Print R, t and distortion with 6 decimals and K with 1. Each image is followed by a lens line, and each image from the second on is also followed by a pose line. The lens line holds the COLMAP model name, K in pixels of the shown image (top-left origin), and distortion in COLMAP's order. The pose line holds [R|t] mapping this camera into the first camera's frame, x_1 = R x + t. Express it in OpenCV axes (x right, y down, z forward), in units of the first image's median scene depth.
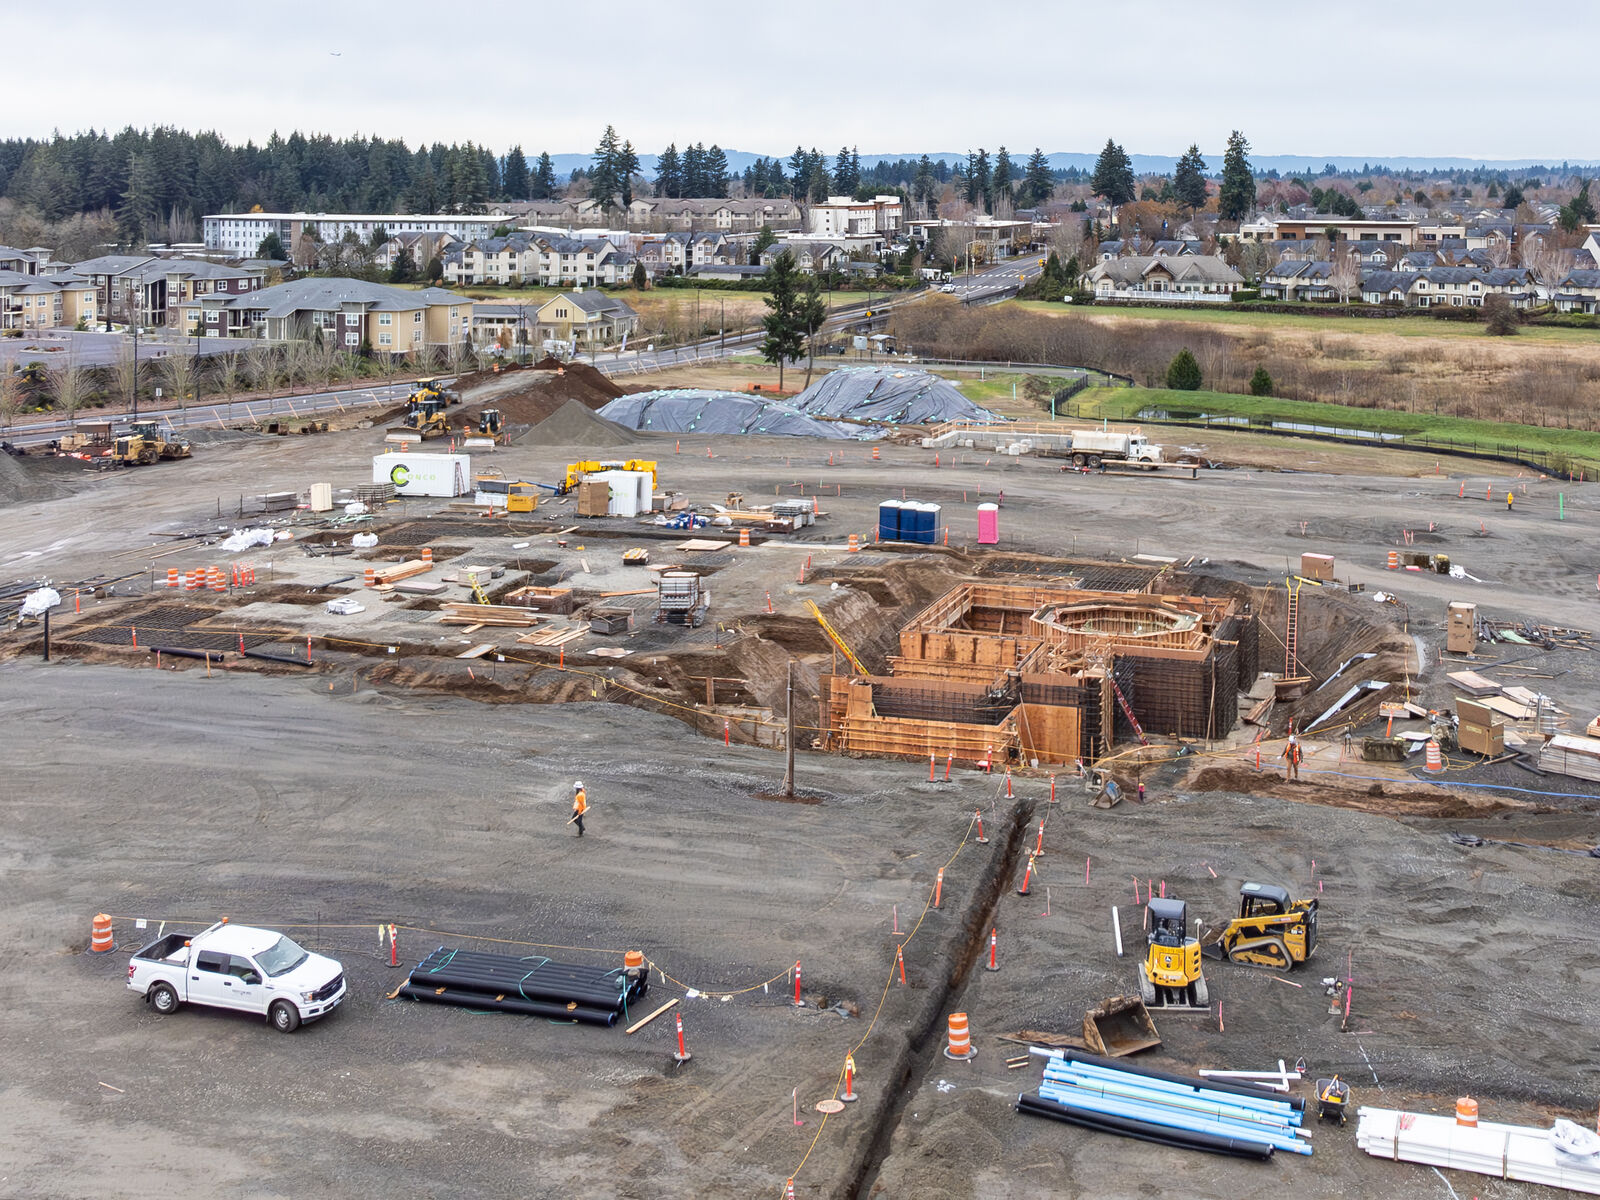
lens RADIAL K [[2027.9, 0, 899.9], [0, 2027.9, 193.6], [0, 0, 1]] dist [0.117736, -0.250587]
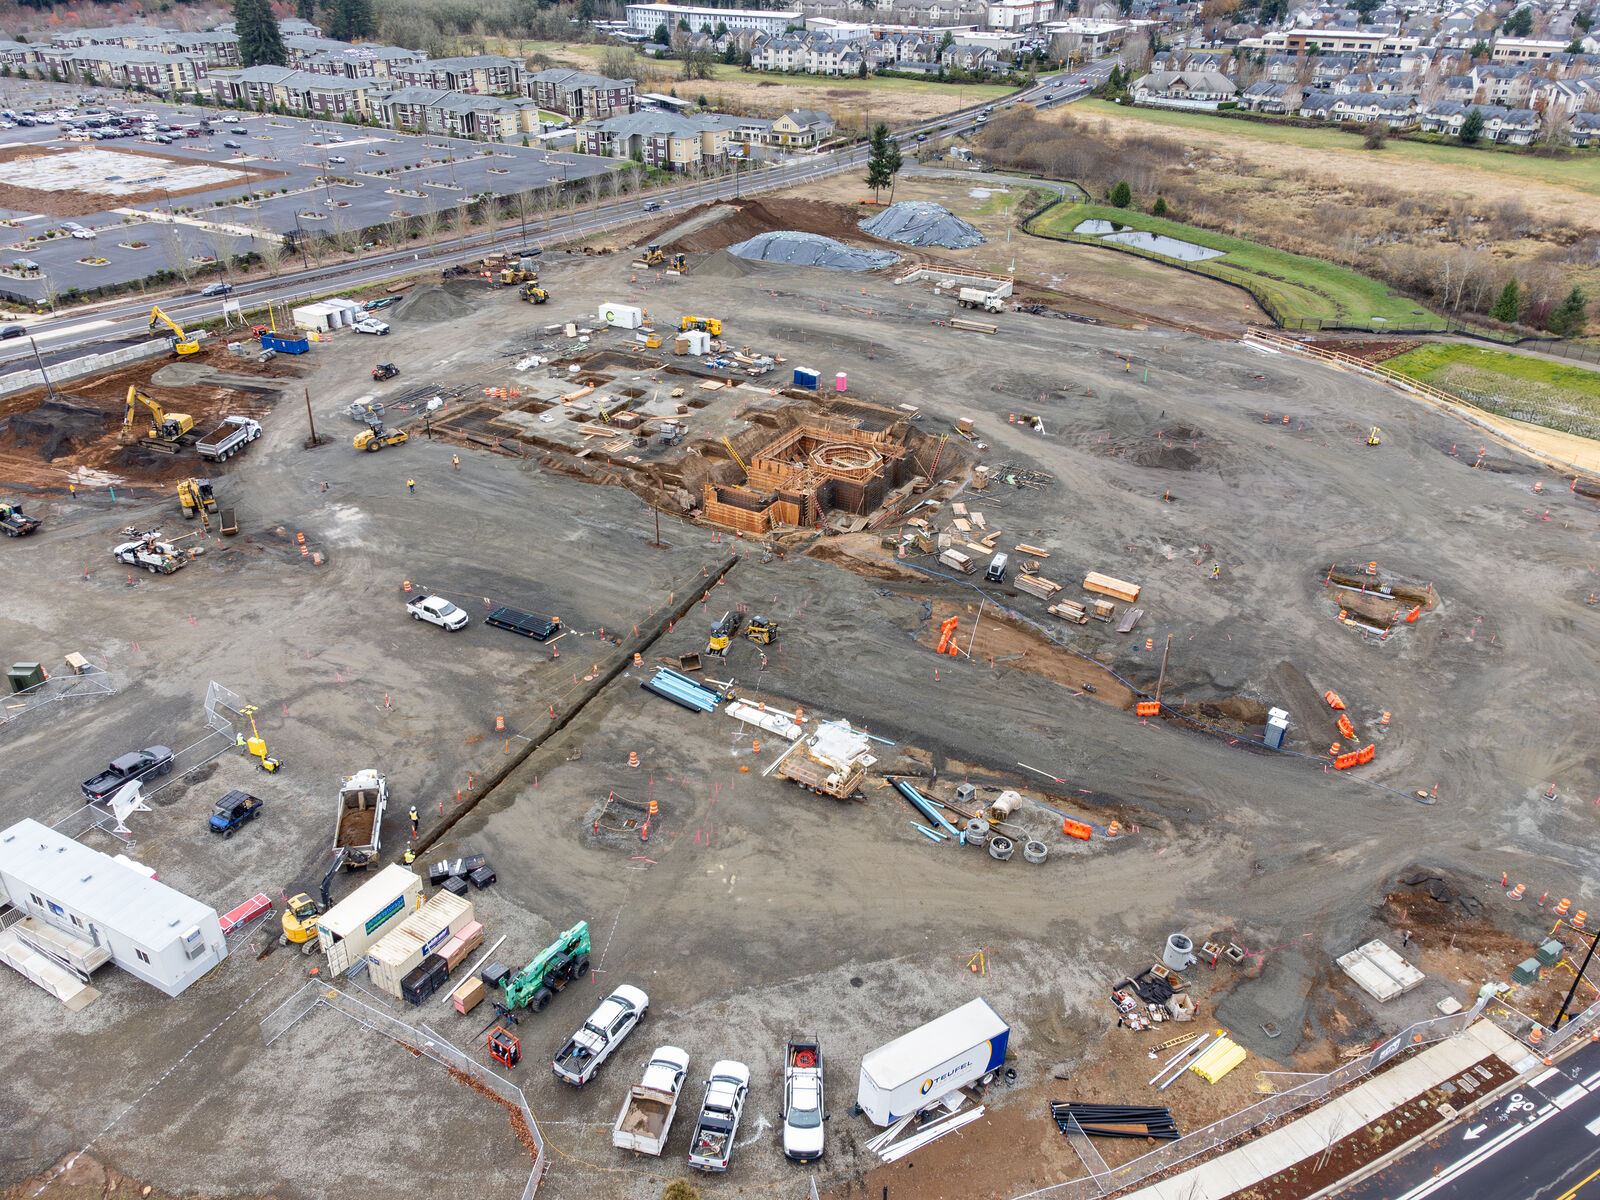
lens RADIAL K [[1195.3, 0, 800.0], [0, 1195.3, 600.0], [0, 0, 1]] dist [0.015959, 0.009906]
pose [[0.973793, 0.118441, -0.194165, 0.071556], [-0.008762, 0.872605, 0.488348, -0.067408], [0.227269, -0.473848, 0.850774, -0.057066]]
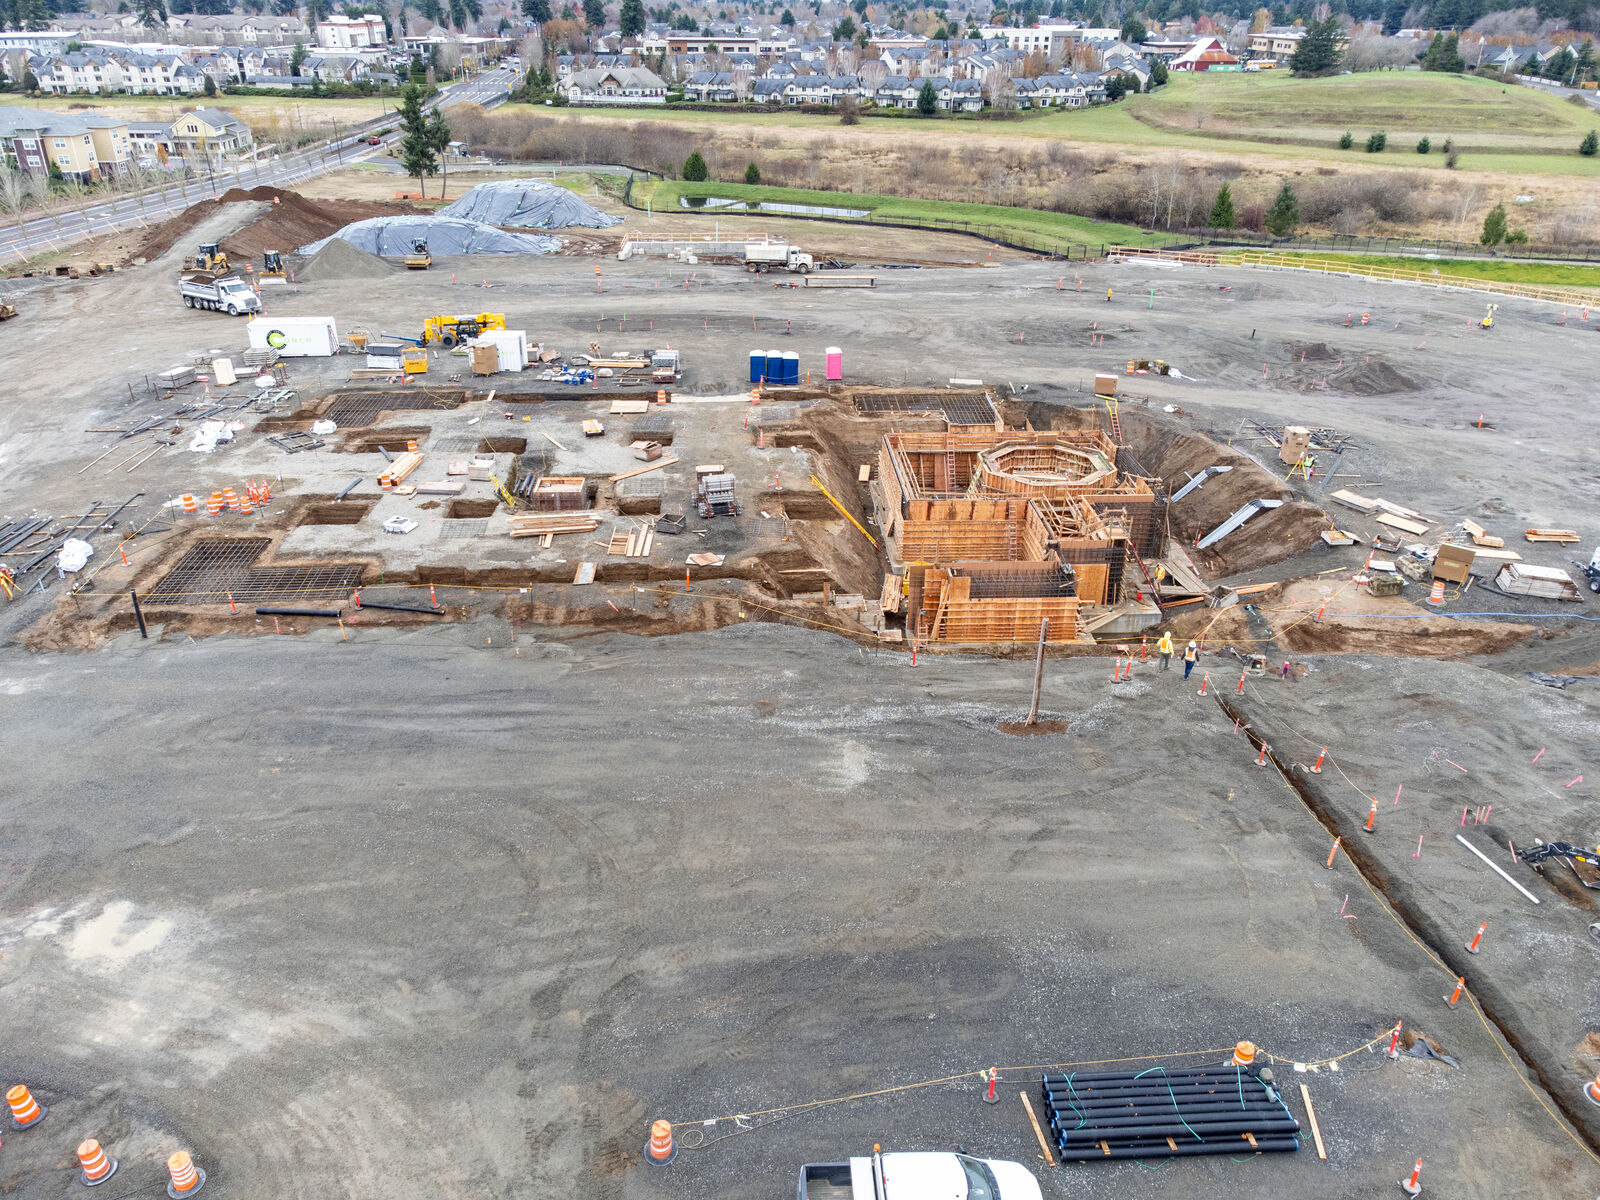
lens RADIAL K [[1195.3, 0, 800.0], [0, 1195.3, 600.0], [0, 0, 1]] dist [0.015959, 0.009906]
pose [[0.942967, -0.145817, 0.299250, -0.056652], [-0.002030, 0.896420, 0.443200, -0.009057], [-0.332880, -0.418531, 0.844999, 0.081101]]
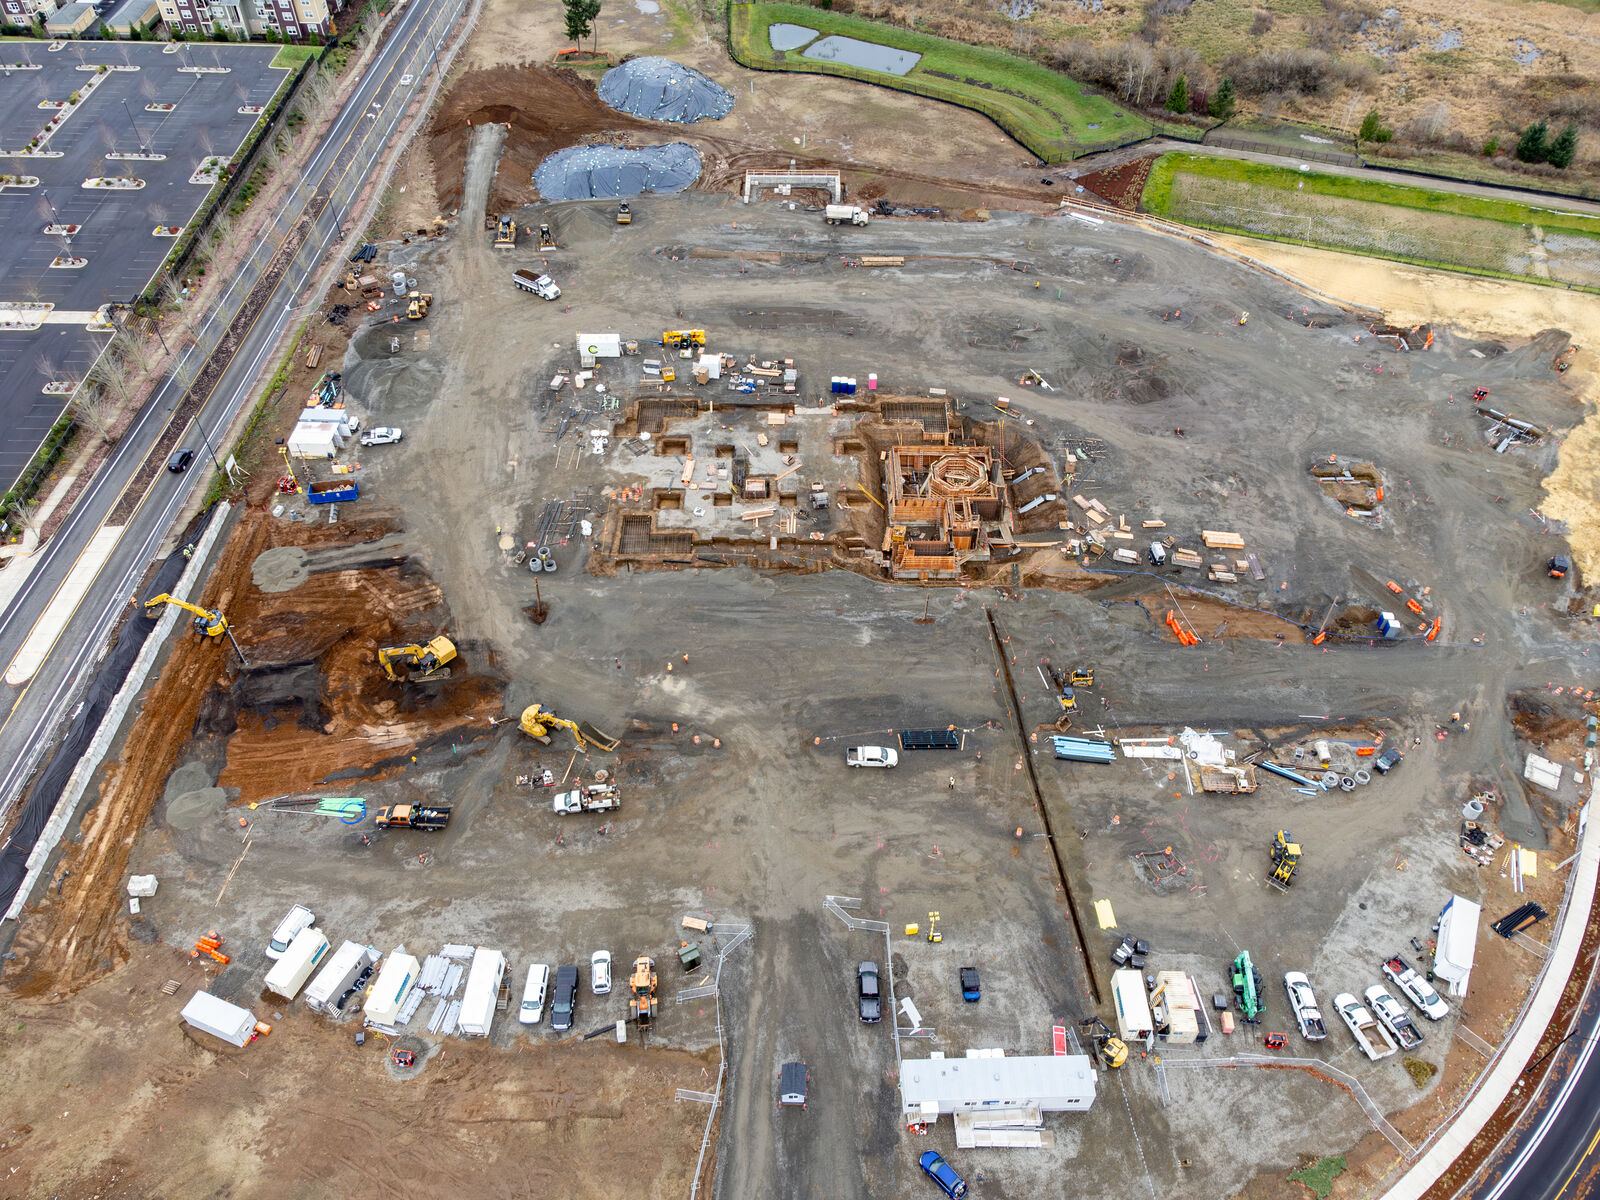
lens RADIAL K [[1195.3, 0, 800.0], [0, 1195.3, 600.0], [0, 0, 1]] dist [0.015959, 0.009906]
pose [[0.957339, -0.204472, 0.204191, -0.105433], [-0.007722, 0.688267, 0.725416, -0.191141], [-0.288865, -0.696046, 0.657326, -0.041563]]
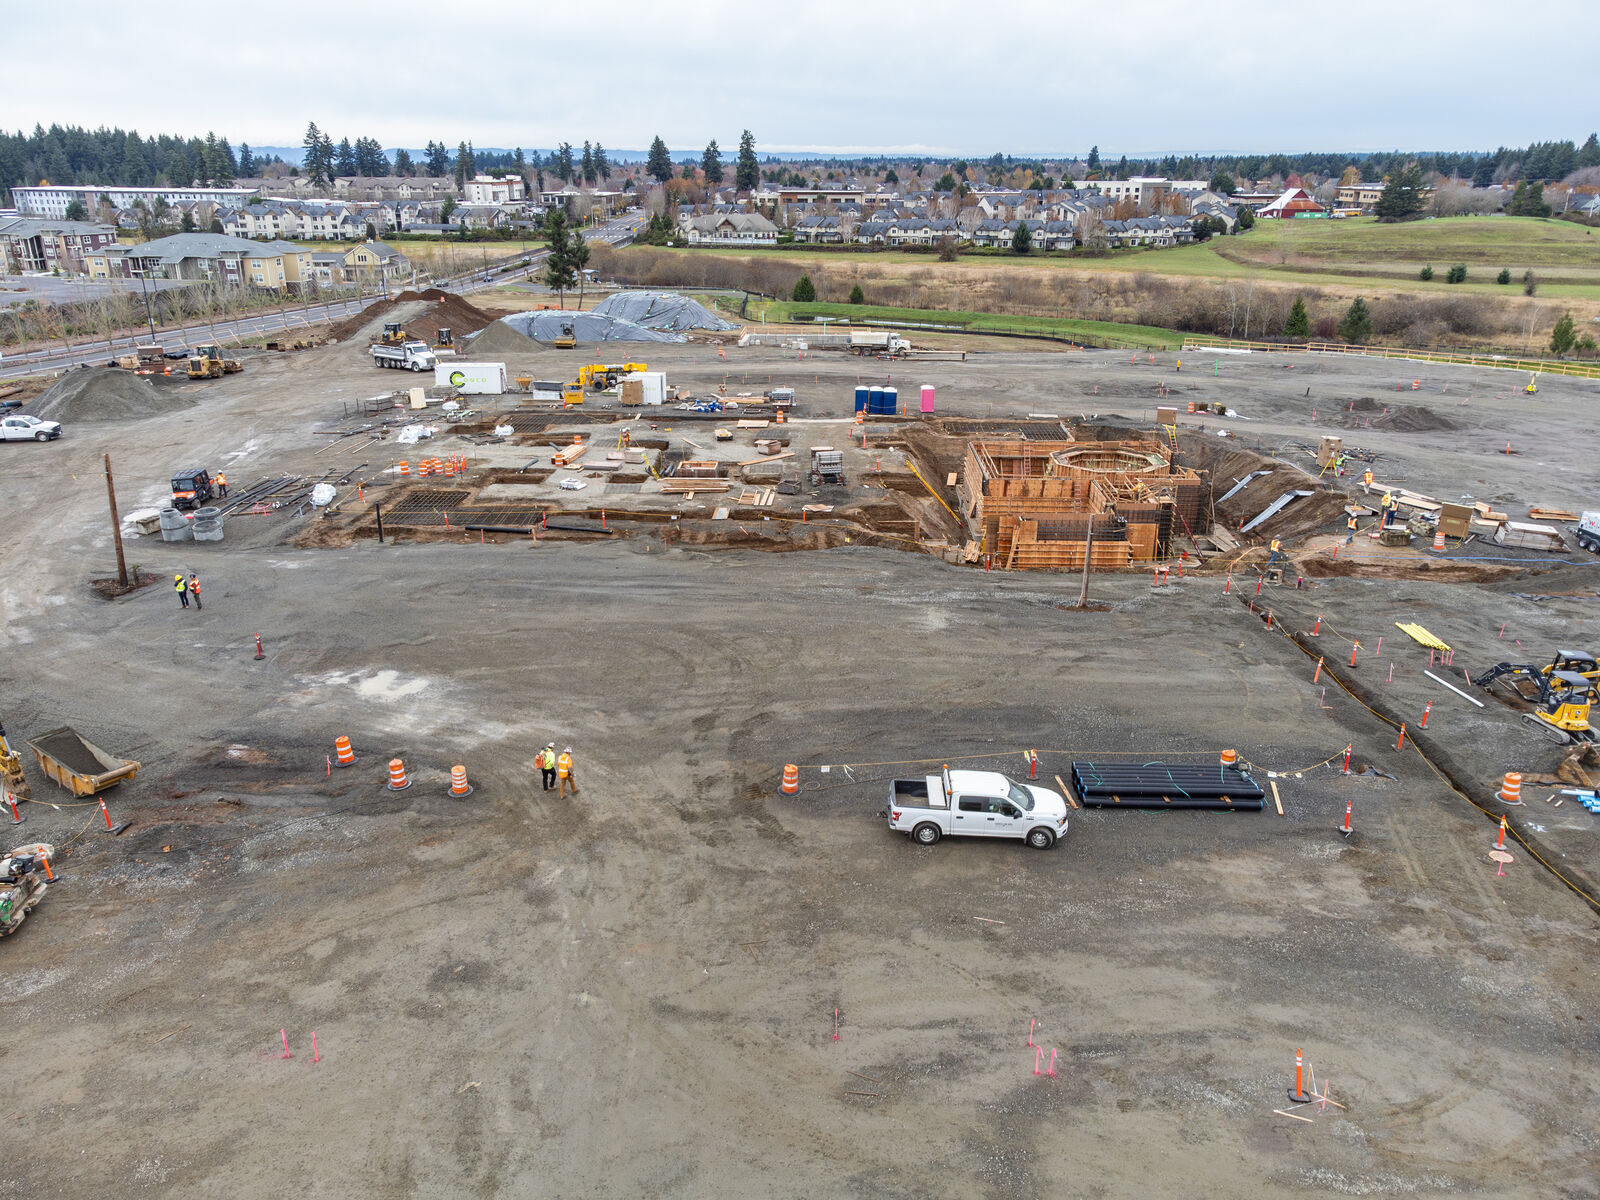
lens RADIAL K [[1198.7, 0, 800.0], [0, 1198.7, 600.0], [0, 0, 1]] dist [-0.002325, 0.037573]
pose [[0.966773, -0.087361, 0.240248, -0.068134], [0.002290, 0.942718, 0.333582, 0.002942], [-0.255628, -0.321948, 0.911594, 0.048811]]
